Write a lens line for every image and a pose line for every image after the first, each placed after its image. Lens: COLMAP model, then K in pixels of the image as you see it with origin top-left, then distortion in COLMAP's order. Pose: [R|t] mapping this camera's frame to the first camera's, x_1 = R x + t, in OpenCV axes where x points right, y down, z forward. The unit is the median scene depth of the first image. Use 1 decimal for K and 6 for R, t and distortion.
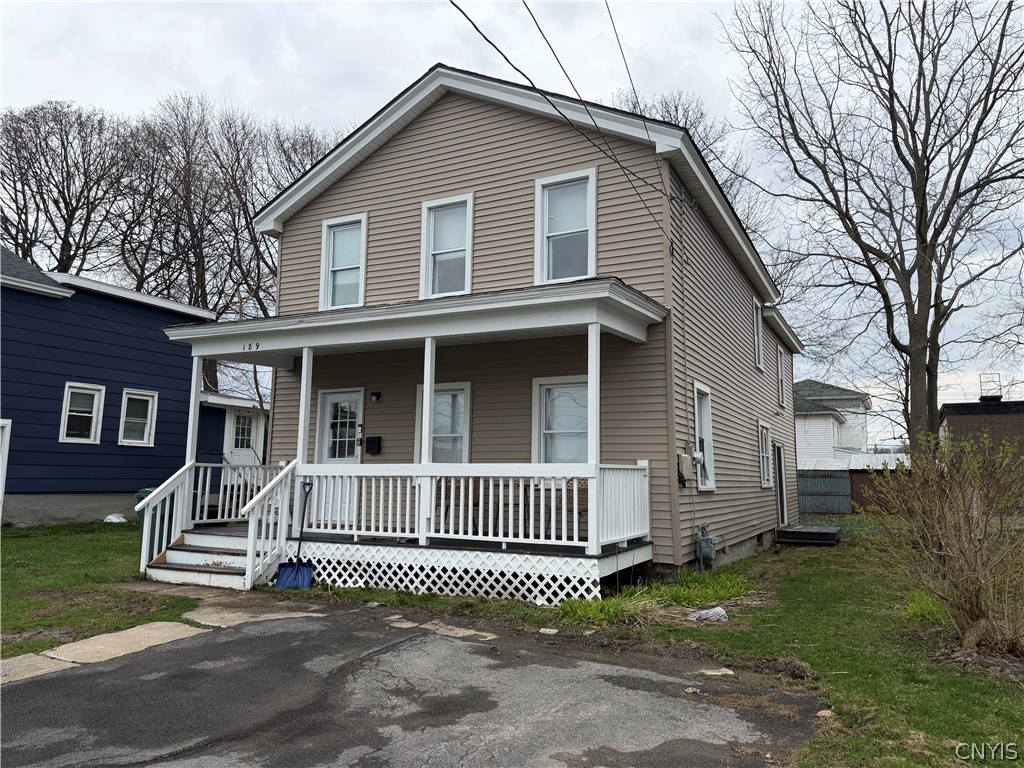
lens RADIAL K [[725.1, 0, 580.1], [0, 725.1, 366.7], [0, 0, 1]] dist [0.078543, -0.105928]
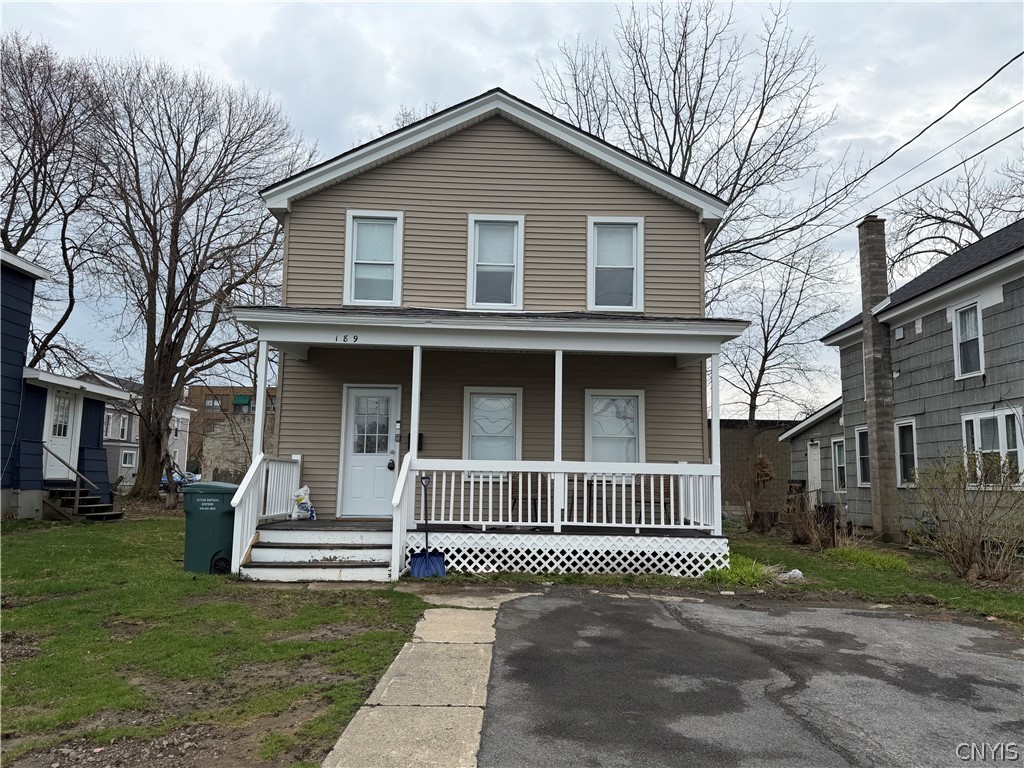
lens RADIAL K [[725.1, 0, 504.9], [0, 725.1, 383.2], [0, 0, 1]] dist [0.078543, -0.105928]
pose [[0.878347, 0.067460, 0.473239, -0.801861], [-0.081049, 0.996675, 0.008353, 0.007833], [-0.471102, -0.045693, 0.880894, 0.041974]]
